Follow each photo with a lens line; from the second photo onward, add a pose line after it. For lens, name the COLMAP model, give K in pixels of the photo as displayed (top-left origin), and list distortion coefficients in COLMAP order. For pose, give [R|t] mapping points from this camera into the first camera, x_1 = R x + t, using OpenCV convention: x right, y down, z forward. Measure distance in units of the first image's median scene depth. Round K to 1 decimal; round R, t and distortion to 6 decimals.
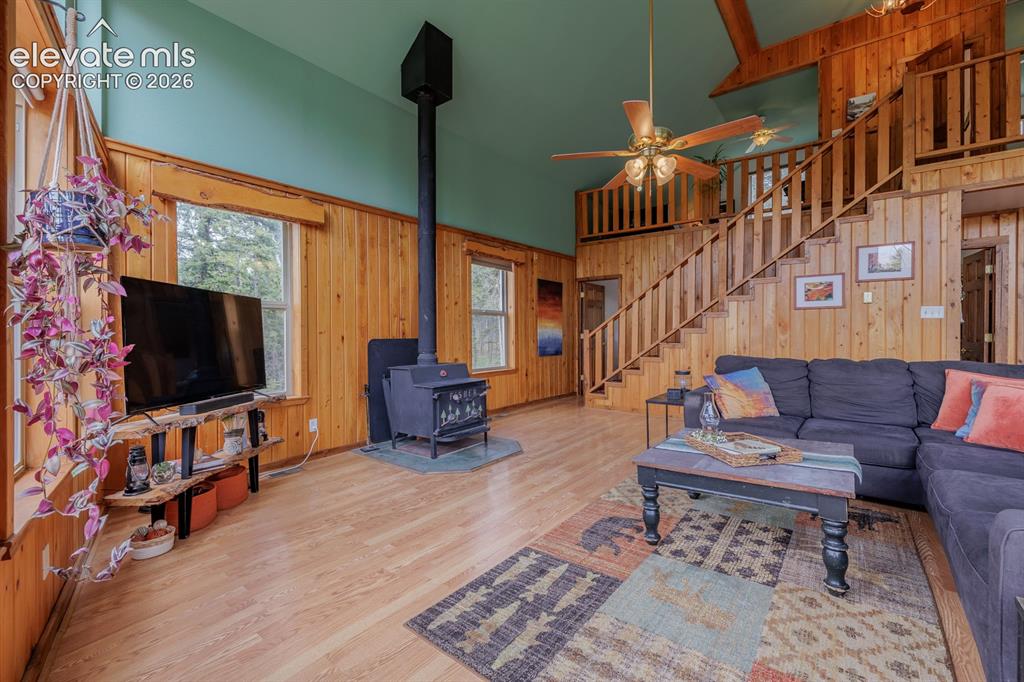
lens RADIAL K [[426.0, 0, 512.7], [0, 426.0, 337.6], [0, 0, 1]] dist [-0.002635, -0.000338]
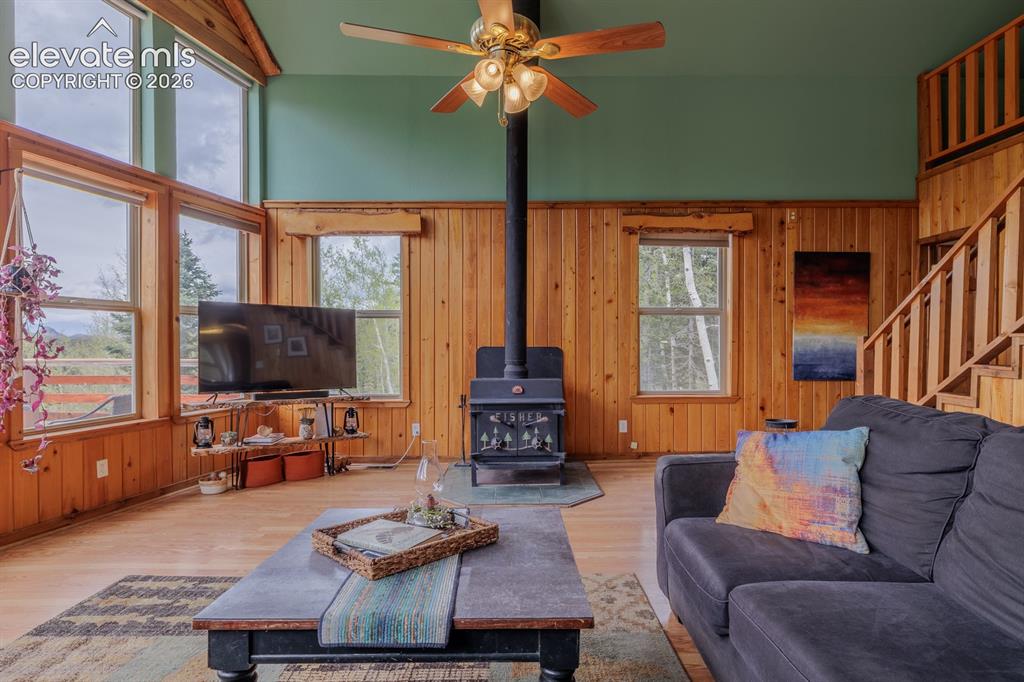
lens RADIAL K [[537.8, 0, 515.5], [0, 537.8, 349.9], [0, 0, 1]] dist [0.000102, -0.001540]
pose [[0.636860, 0.019966, -0.770721, 0.610132], [-0.013464, 0.999800, 0.014775, -0.007946], [0.770862, 0.000967, 0.637002, 0.322025]]
